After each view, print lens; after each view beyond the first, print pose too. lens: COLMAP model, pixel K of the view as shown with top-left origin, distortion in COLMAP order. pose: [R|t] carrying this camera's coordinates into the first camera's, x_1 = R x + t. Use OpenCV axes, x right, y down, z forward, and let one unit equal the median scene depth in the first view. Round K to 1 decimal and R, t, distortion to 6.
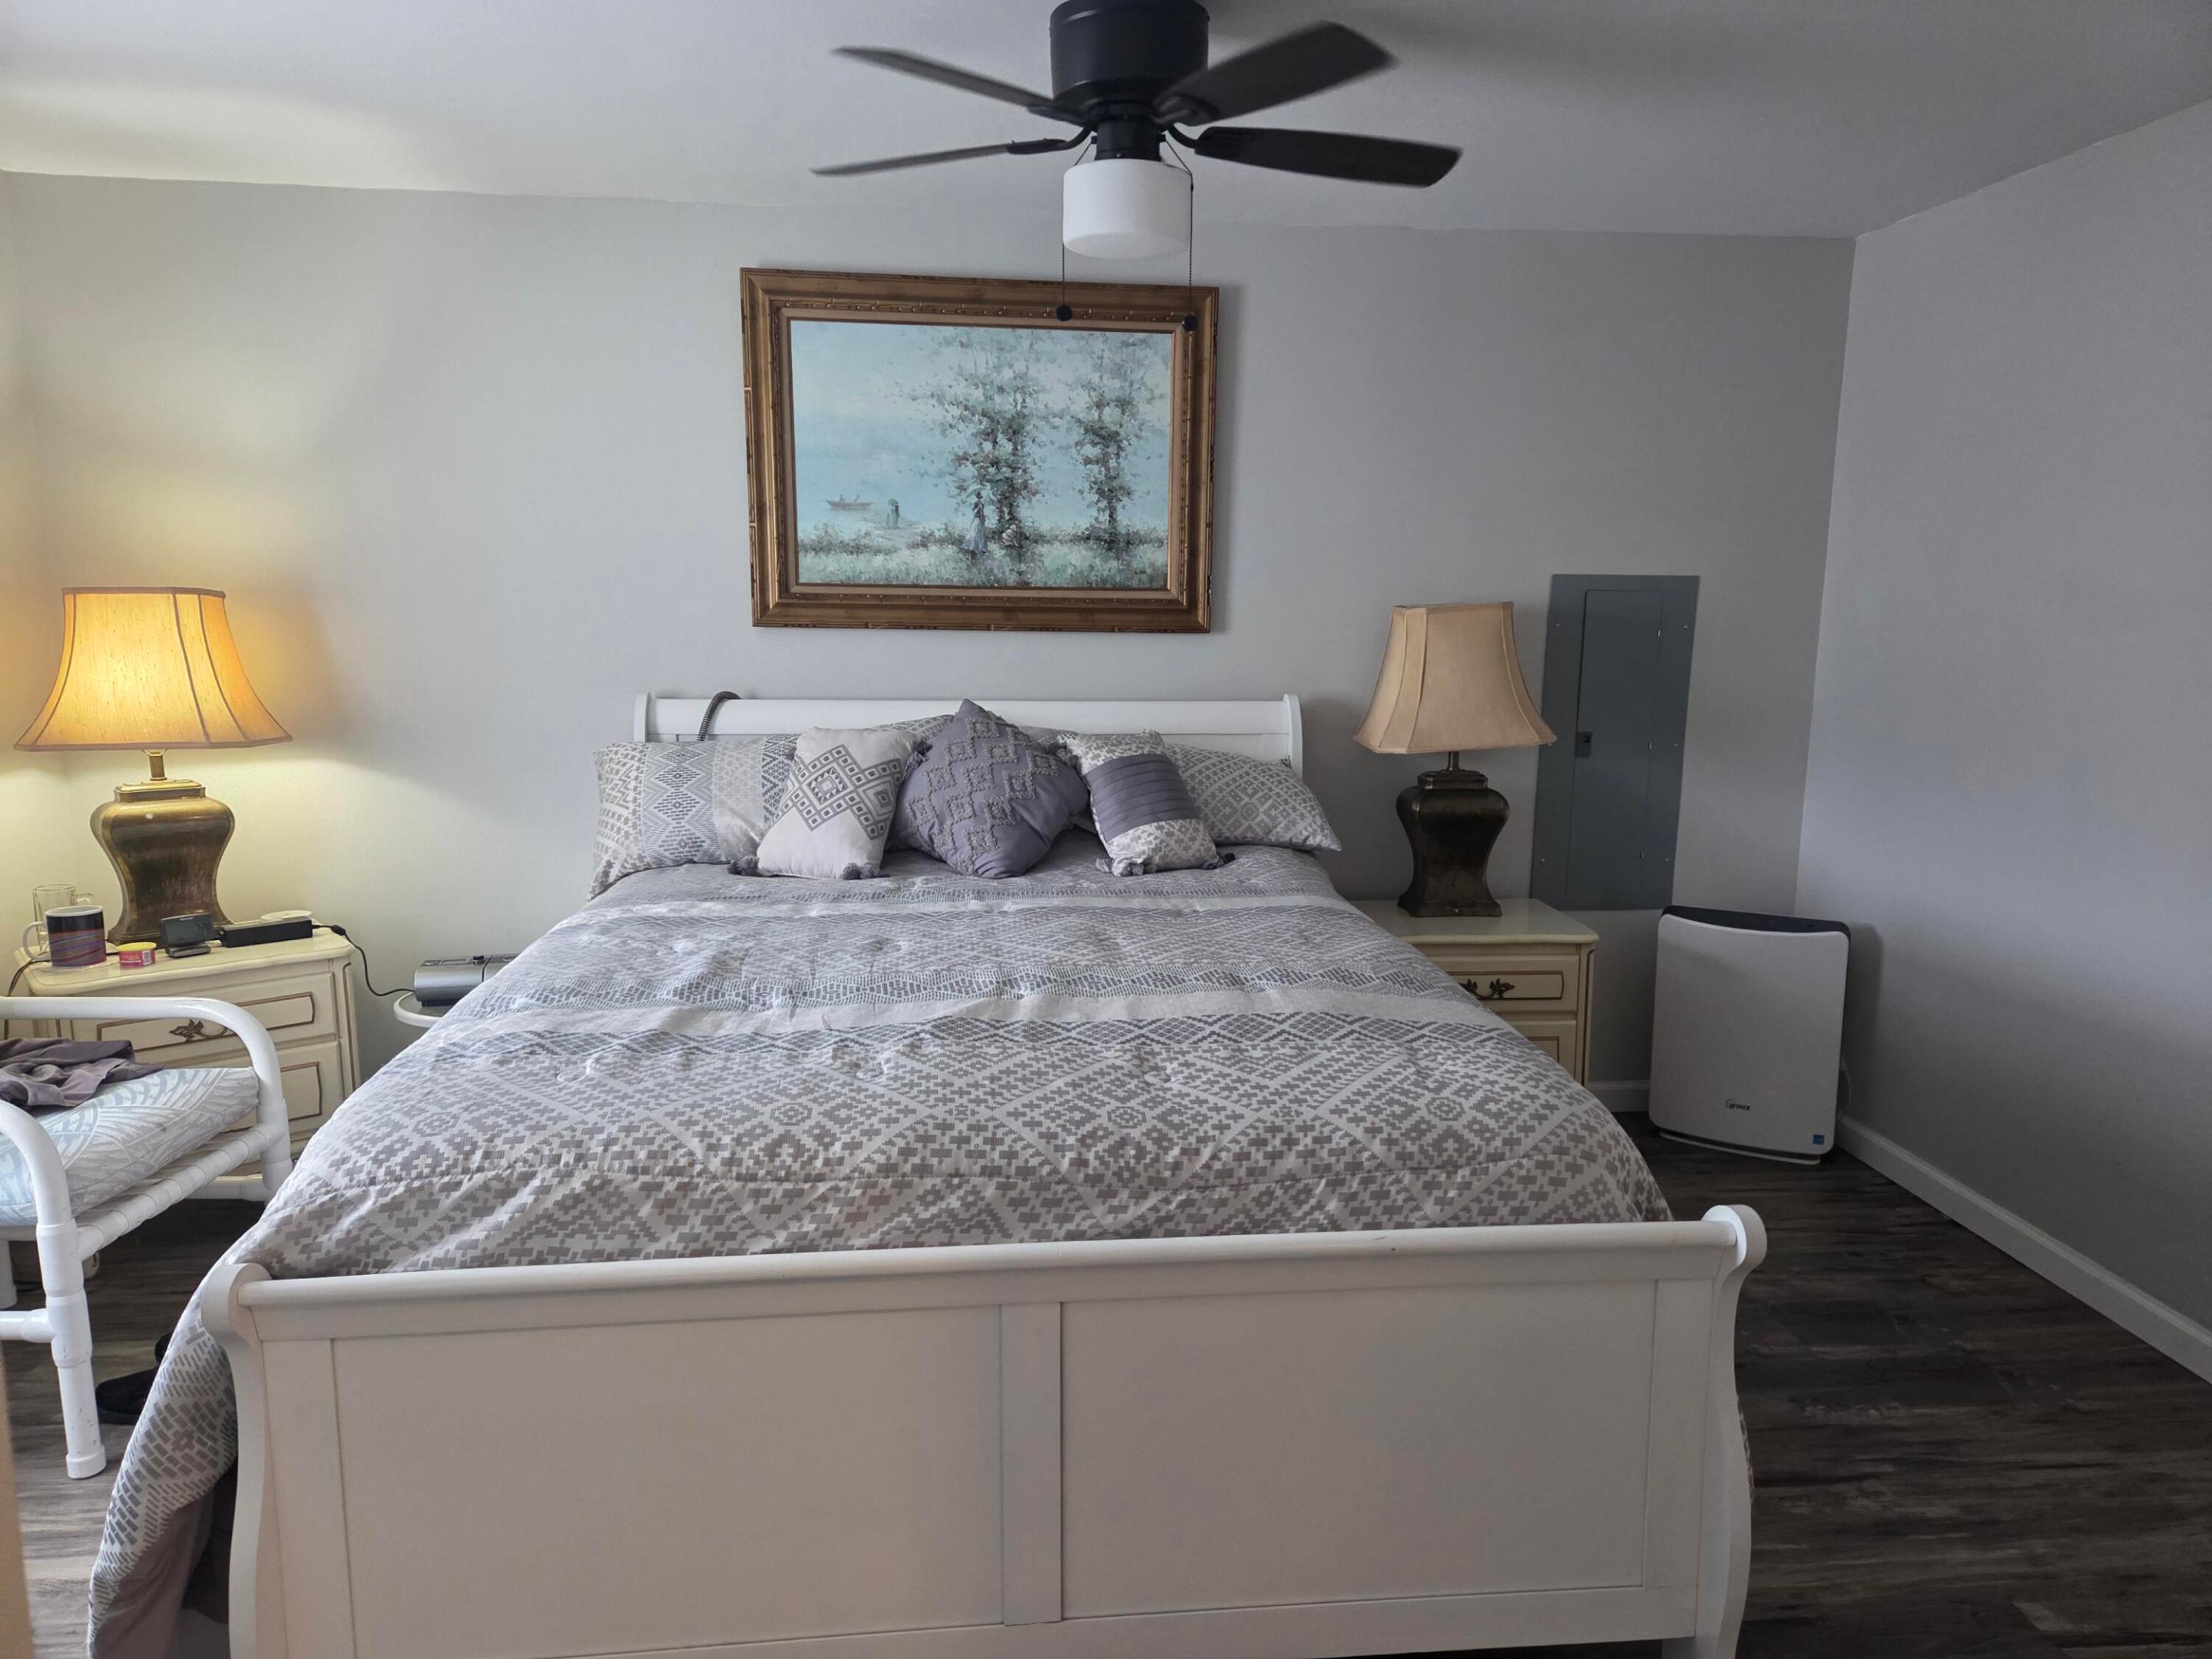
lens RADIAL K [[1488.4, 0, 1126.2], [0, 1488.4, 842.3], [0, 0, 1]] dist [0.060452, -0.040363]
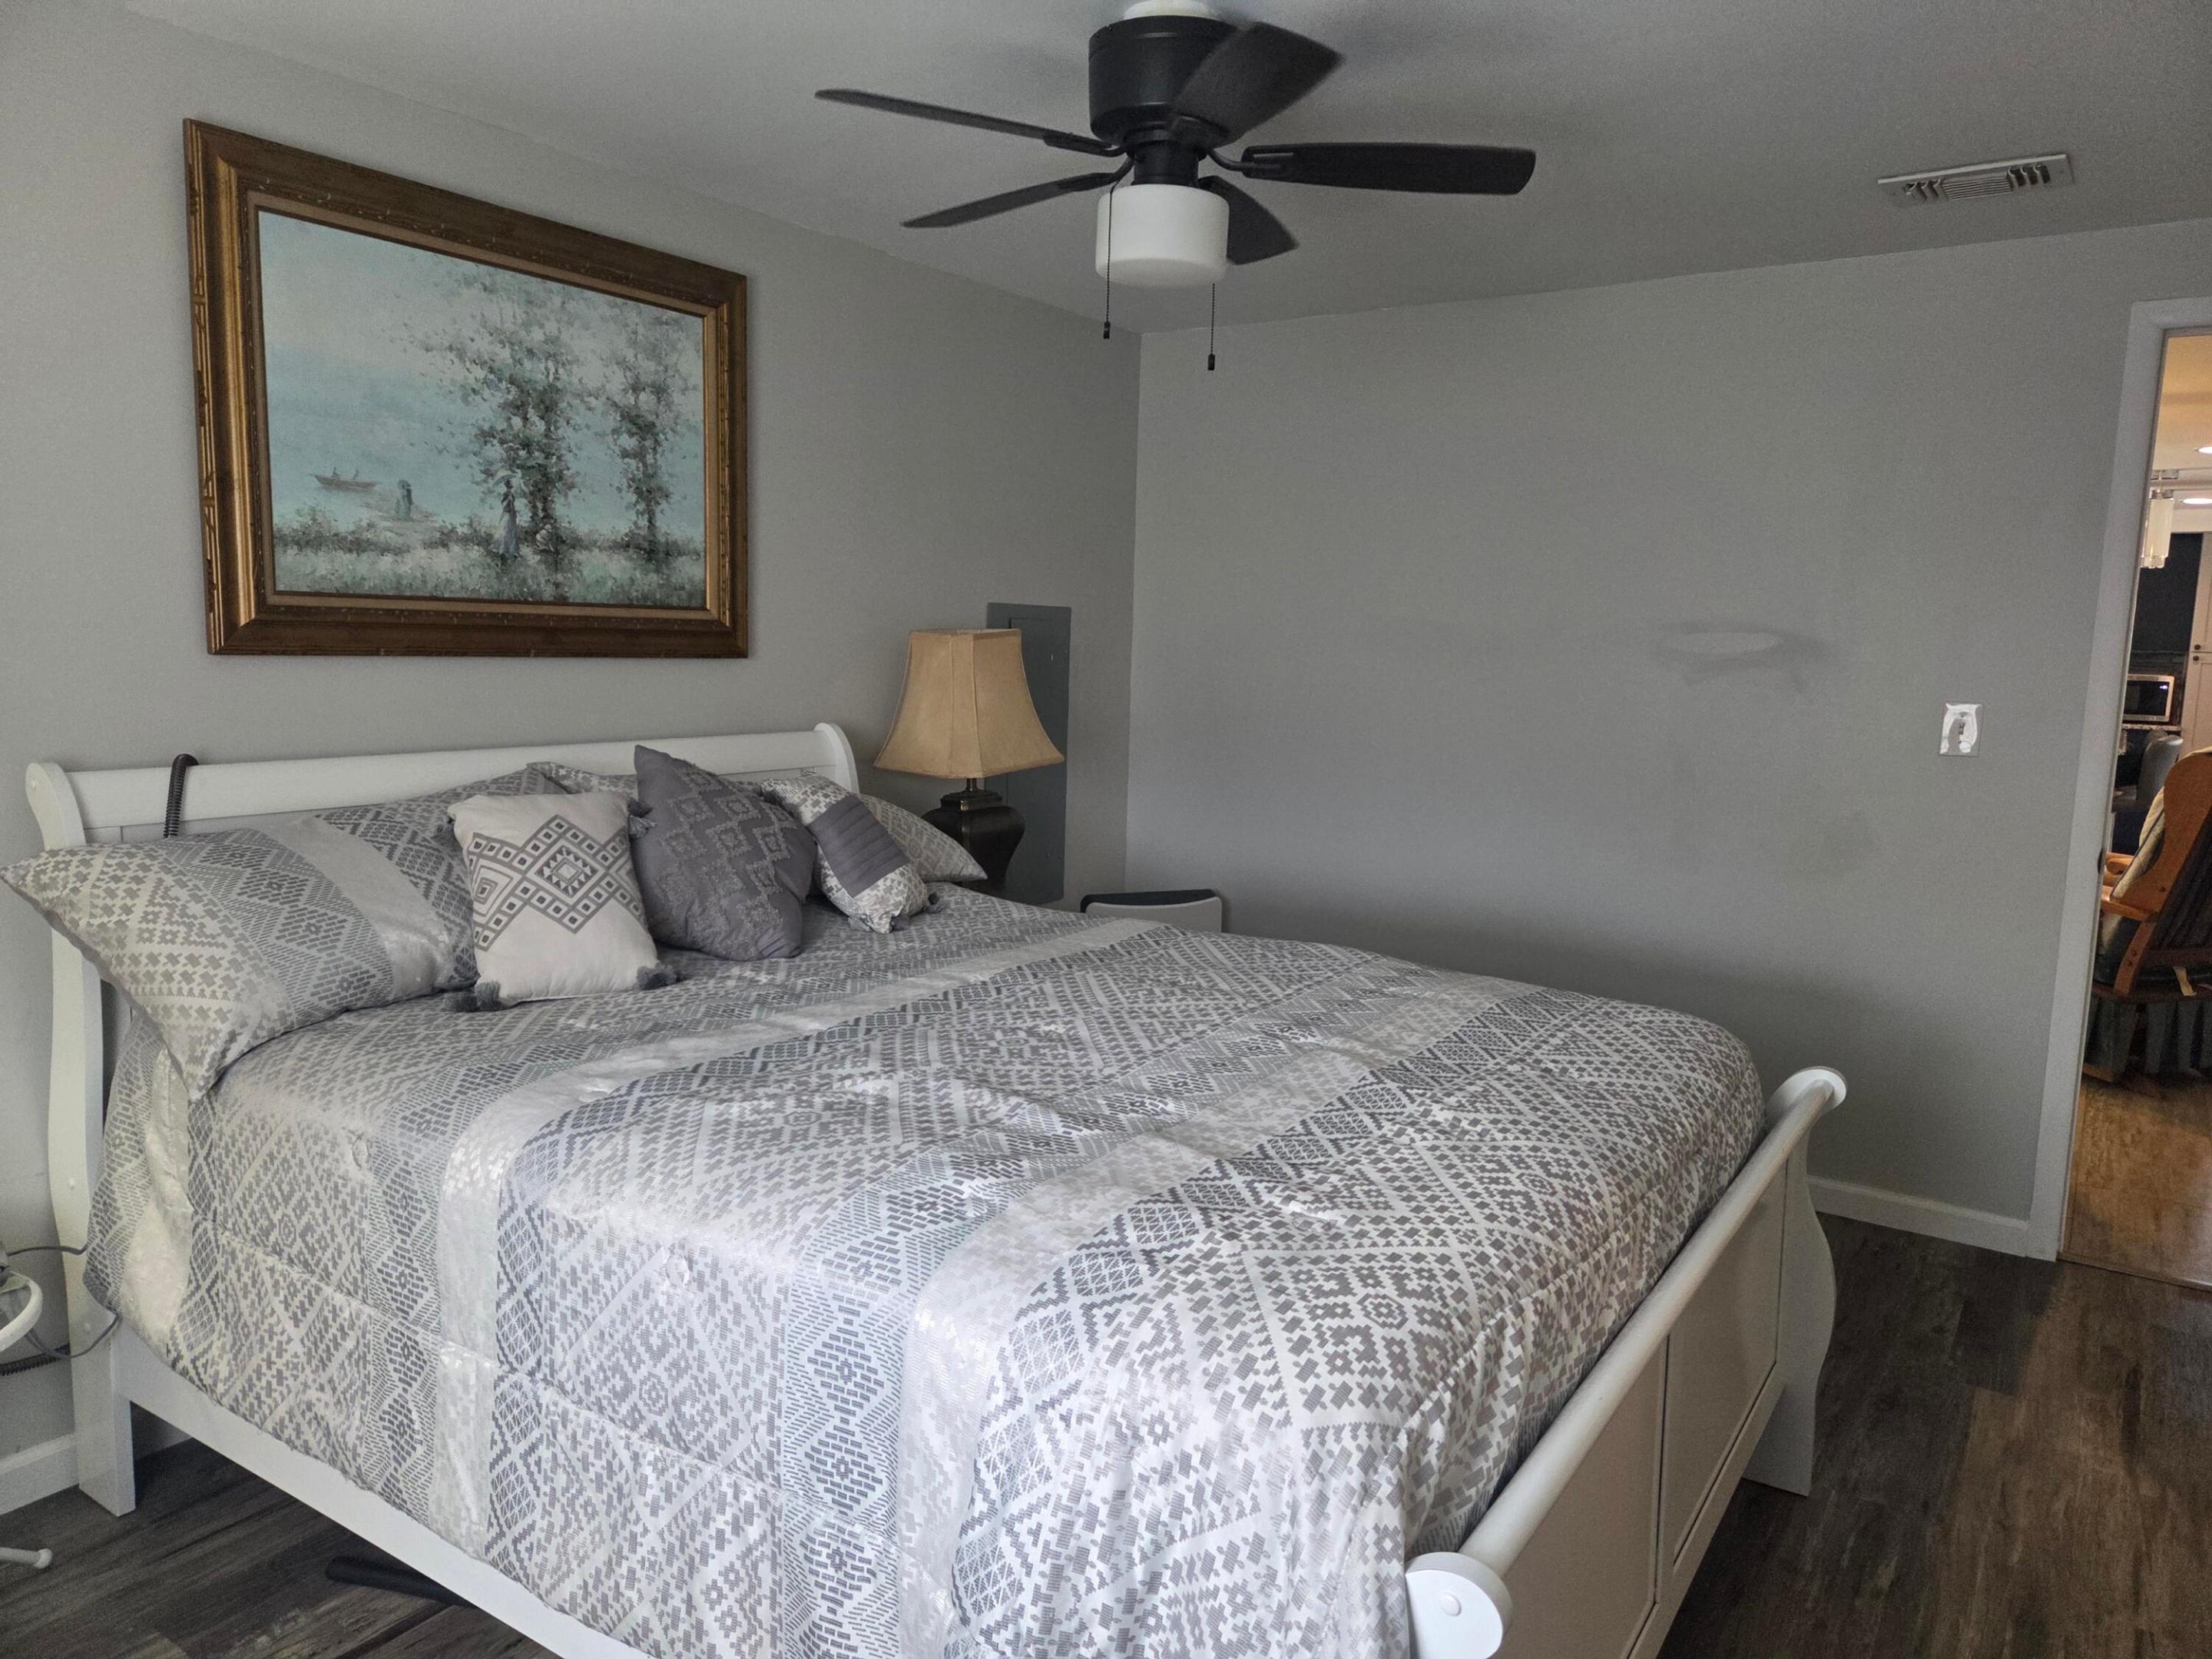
lens RADIAL K [[1488.4, 0, 1127.8], [0, 1488.4, 823.9], [0, 0, 1]] dist [0.060452, -0.040363]
pose [[0.647346, -0.093112, 0.756488, -0.500502], [0.105990, 0.993864, 0.031631, -0.047466], [-0.754791, 0.059704, 0.653243, 0.257269]]
